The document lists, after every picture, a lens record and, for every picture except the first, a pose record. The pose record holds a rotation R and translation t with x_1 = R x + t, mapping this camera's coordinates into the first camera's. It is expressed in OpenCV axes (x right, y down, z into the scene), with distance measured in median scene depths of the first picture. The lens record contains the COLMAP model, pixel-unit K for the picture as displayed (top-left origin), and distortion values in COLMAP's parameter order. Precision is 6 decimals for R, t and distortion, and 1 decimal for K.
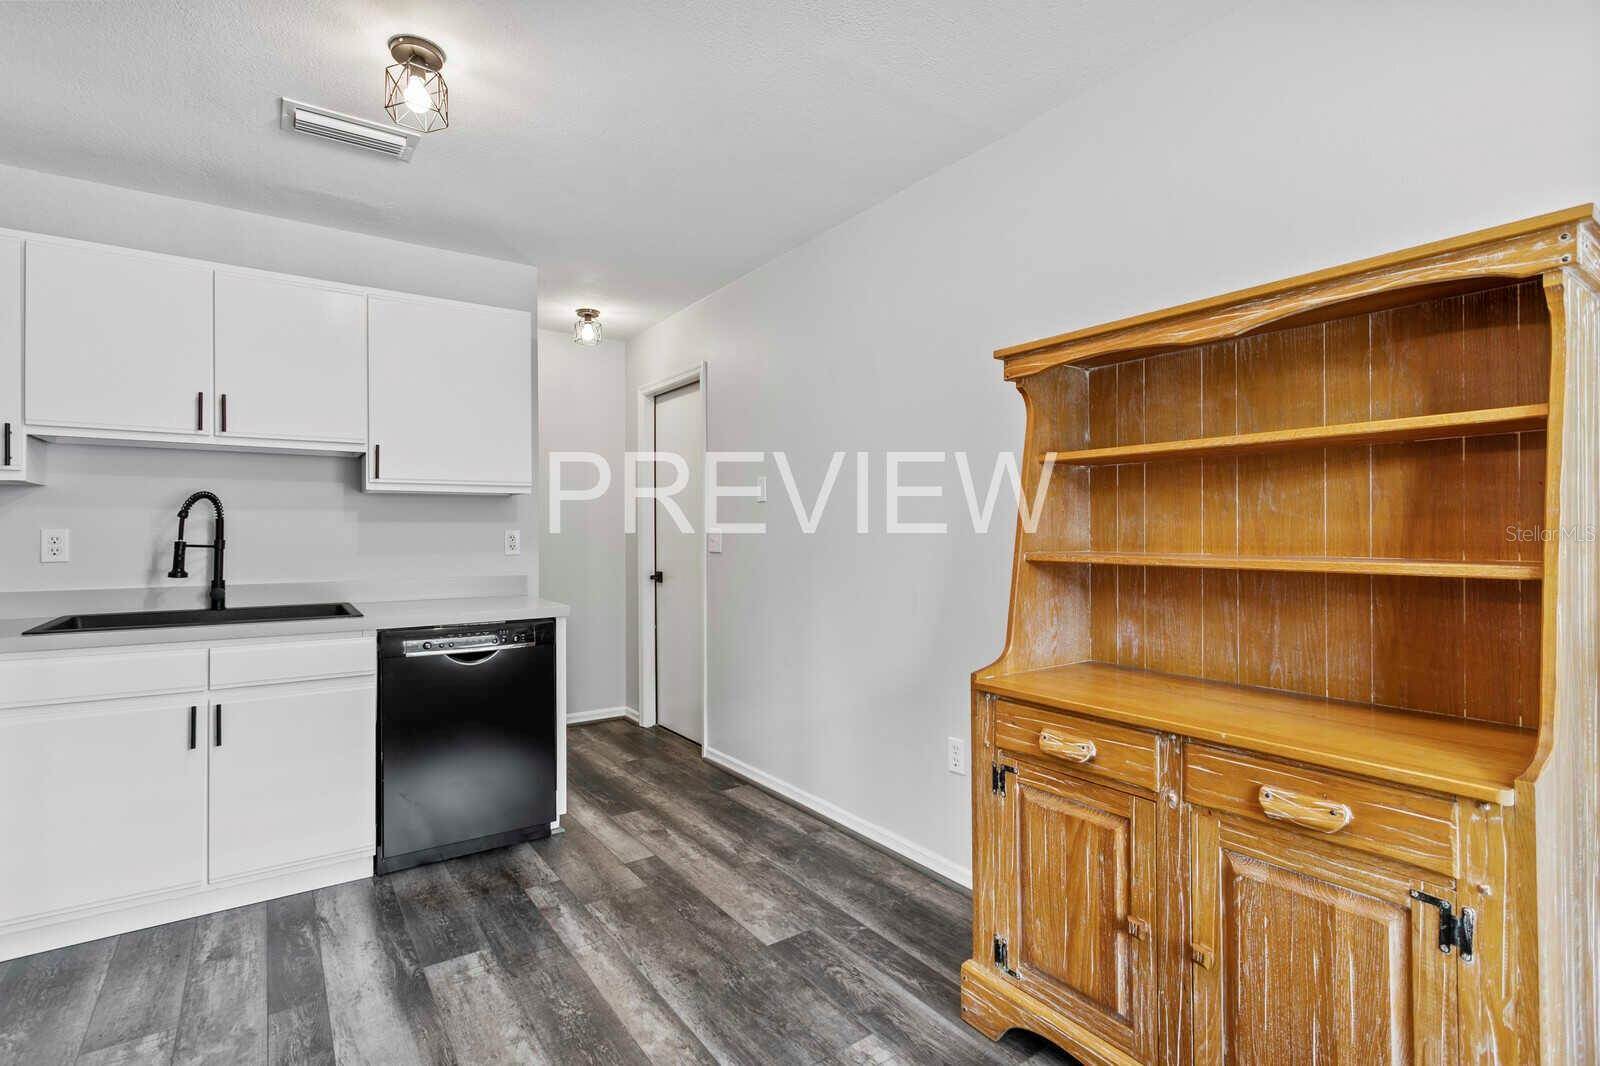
lens RADIAL K [[758.2, 0, 794.9], [0, 758.2, 528.5], [0, 0, 1]] dist [0.006641, 0.001048]
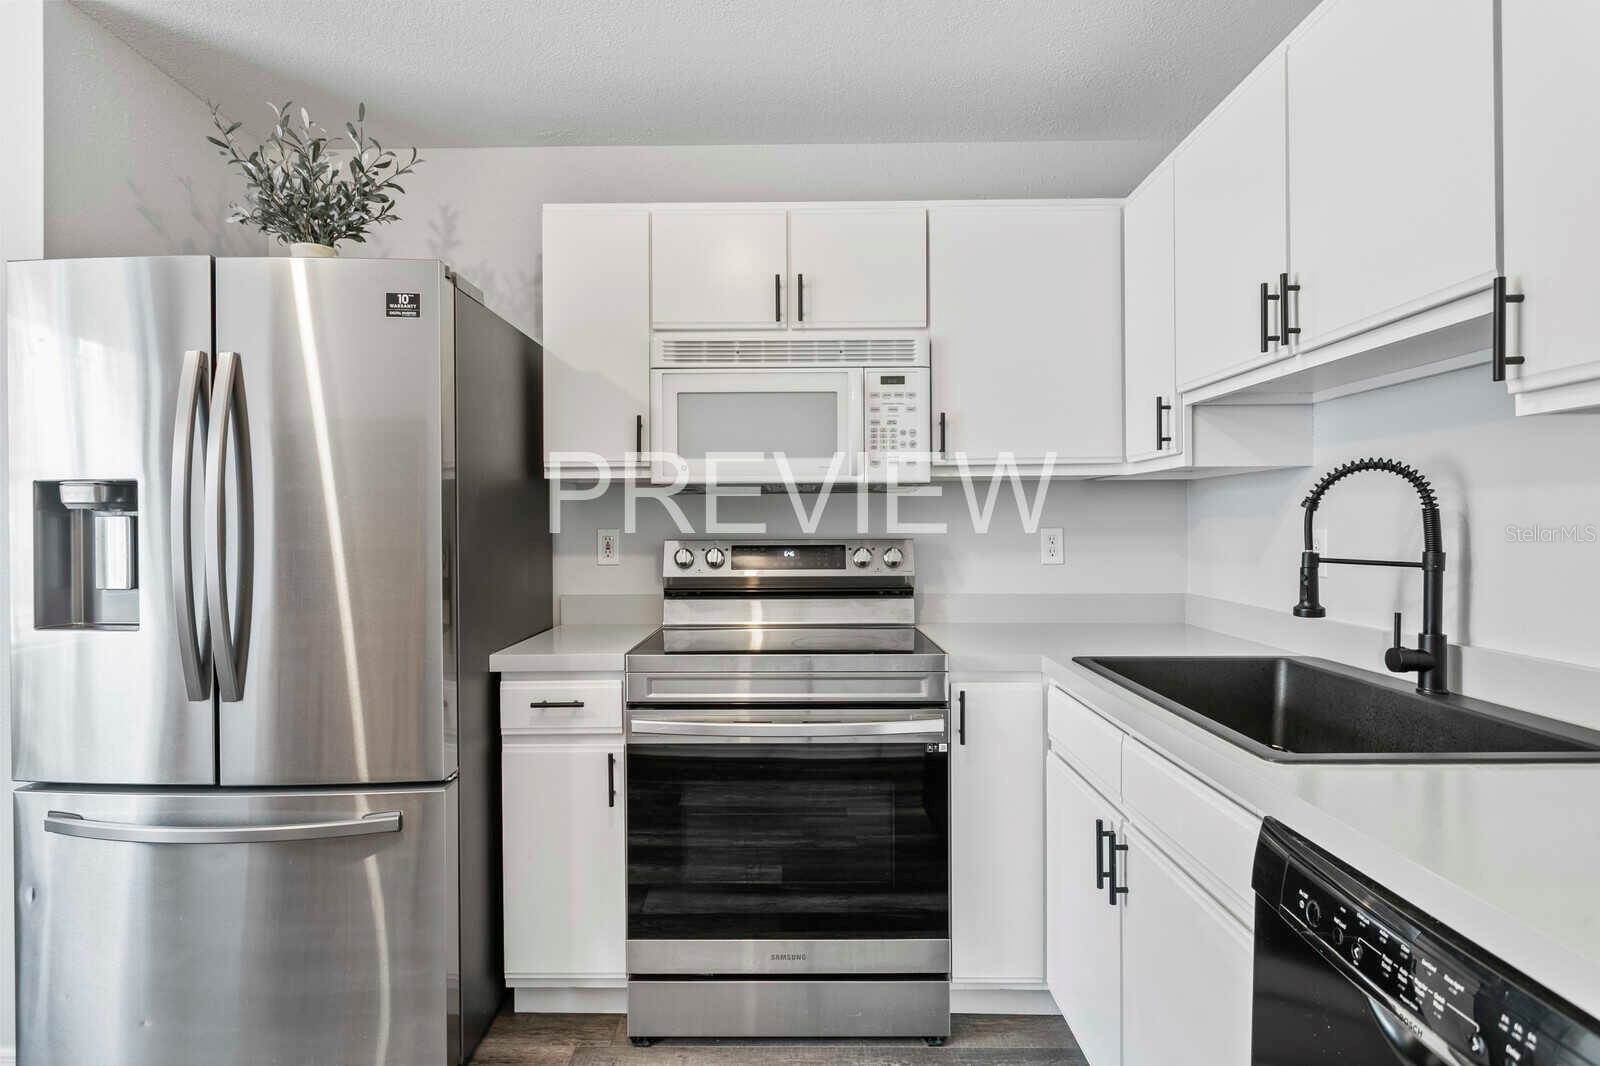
lens RADIAL K [[852.1, 0, 783.8], [0, 852.1, 526.3], [0, 0, 1]] dist [-0.001839, 0.001641]
pose [[-0.595096, 0.006097, -0.803632, -0.074872], [0.008791, 0.999961, 0.001076, -0.006339], [0.803607, -0.006424, -0.595126, 1.052825]]
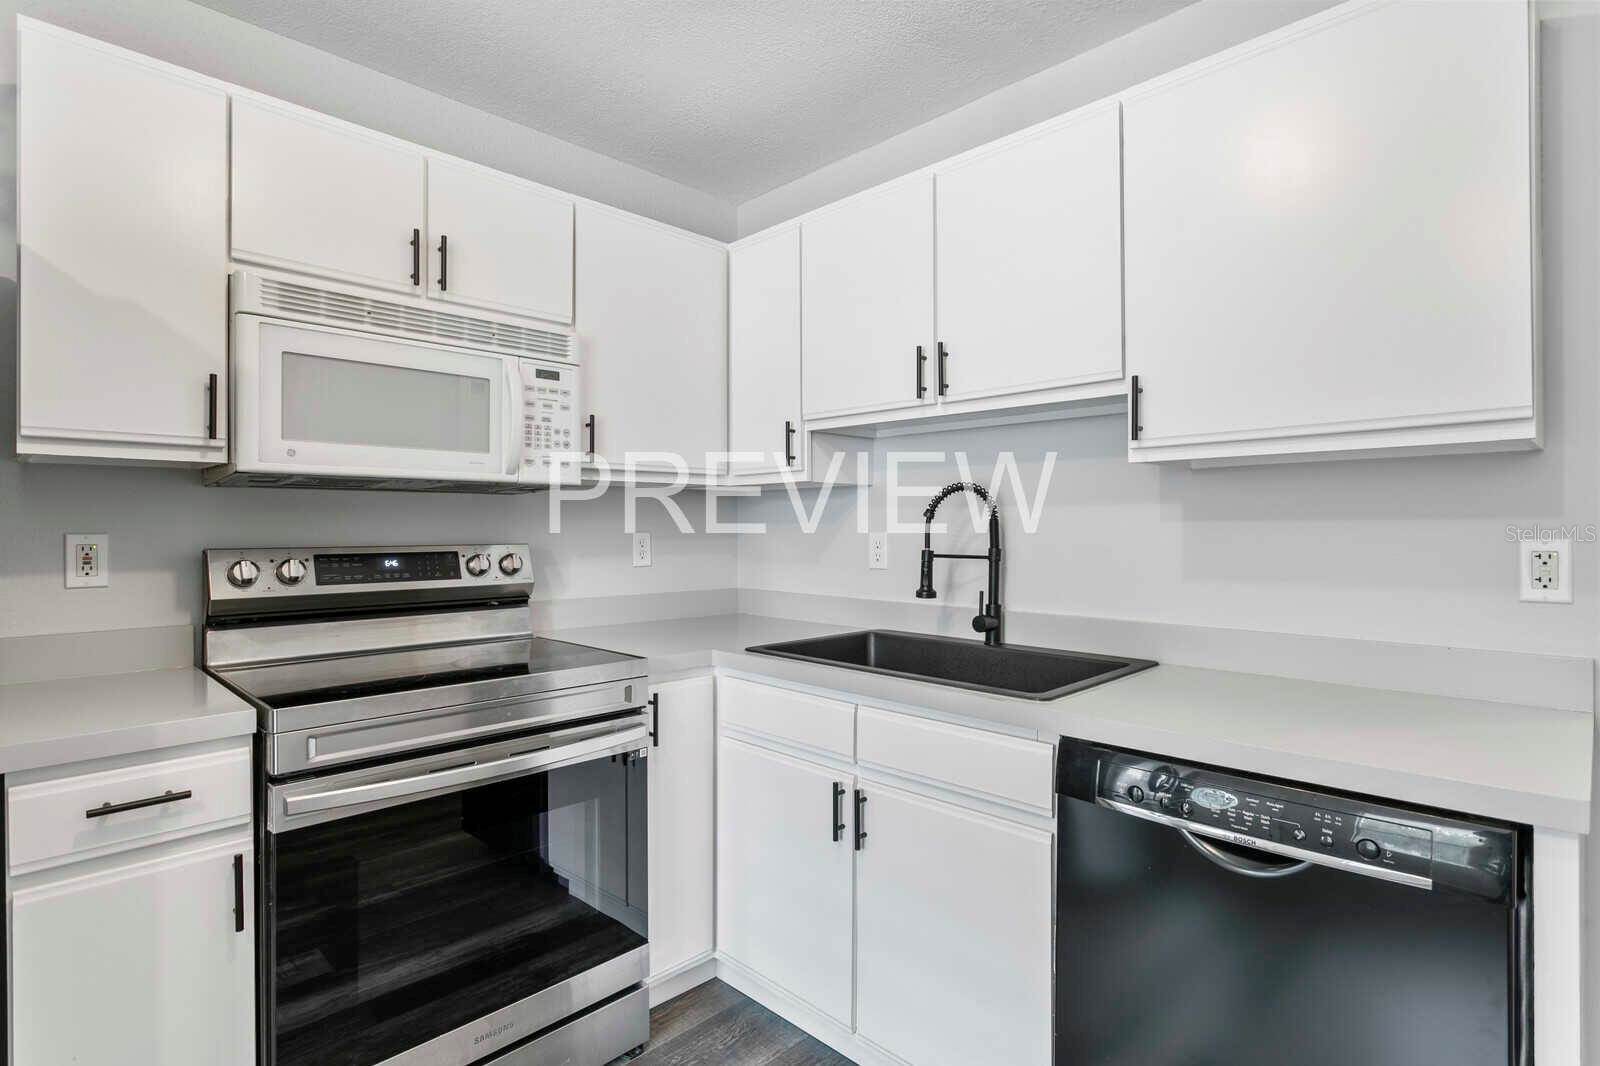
lens RADIAL K [[807.0, 0, 789.4], [0, 807.0, 524.1], [0, 0, 1]] dist [-0.010436, 0.004706]
pose [[0.168254, -0.003344, -0.985738, -0.041342], [0.004547, 0.999986, -0.002616, -0.007346], [0.985733, -0.004042, 0.168267, 0.724284]]
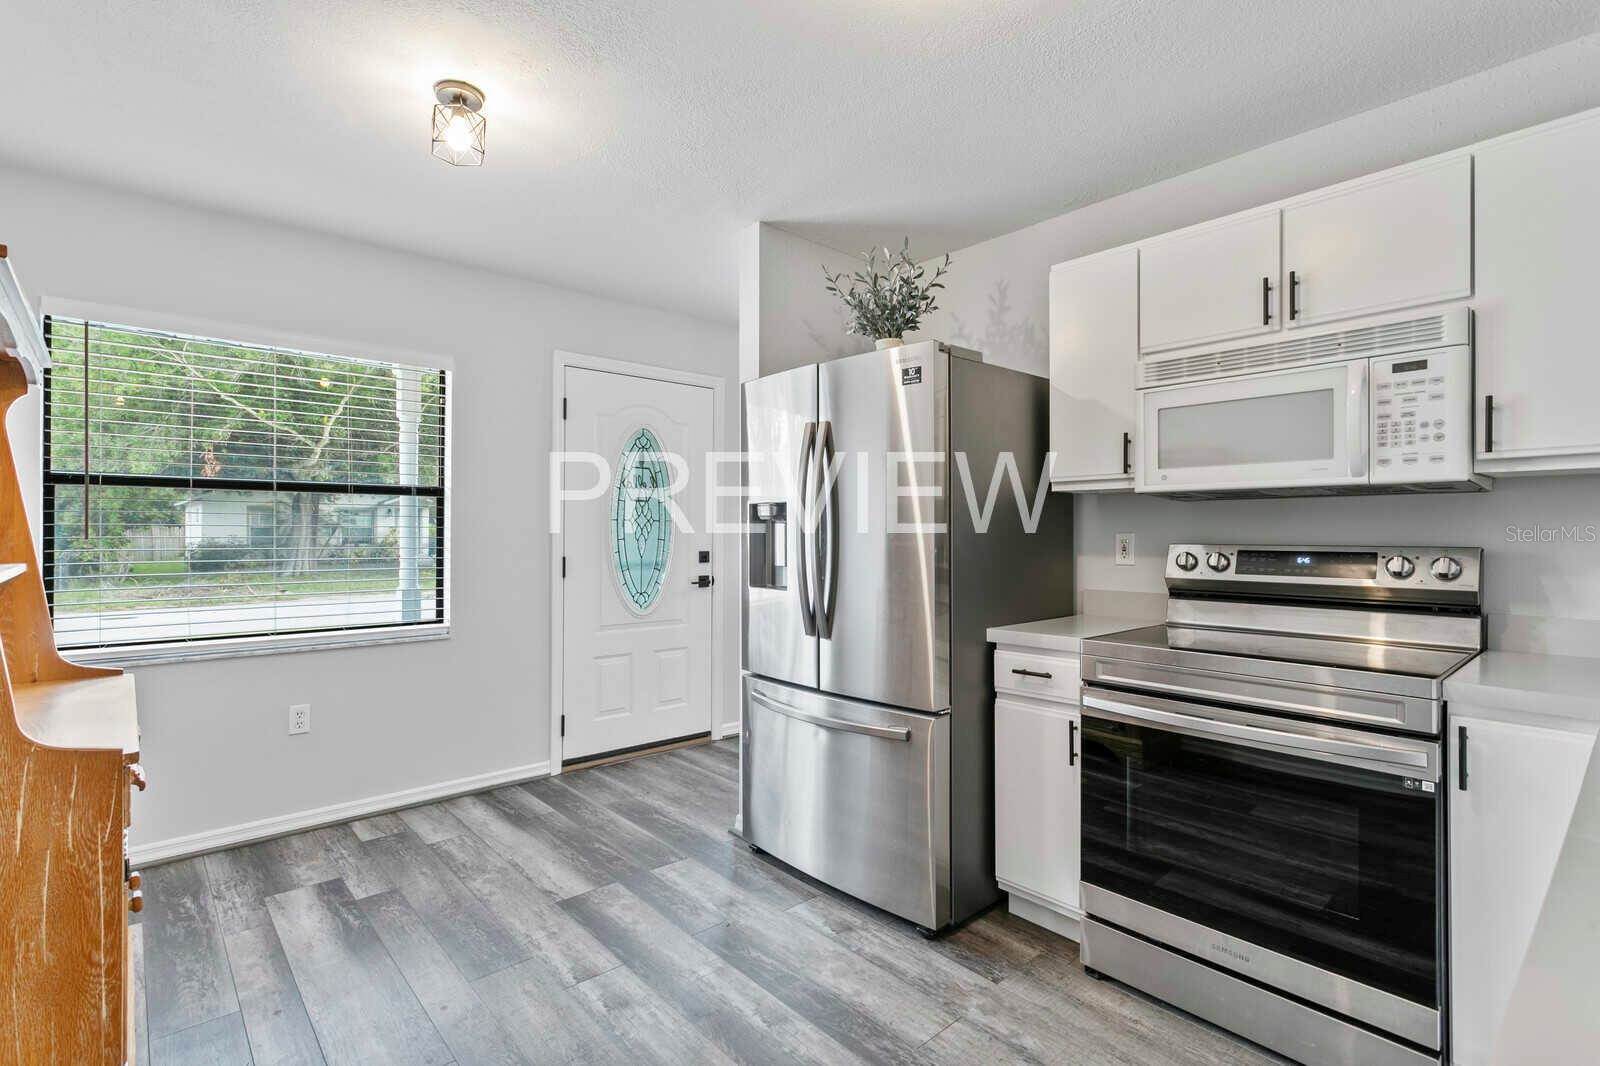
lens RADIAL K [[758.2, 0, 781.7], [0, 758.2, 528.0], [0, 0, 1]] dist [0.006641, 0.001048]
pose [[-0.996094, 0.002304, -0.088270, -0.216422], [0.002919, 0.999972, -0.006842, -0.004893], [0.088252, -0.007073, -0.996073, 1.257785]]
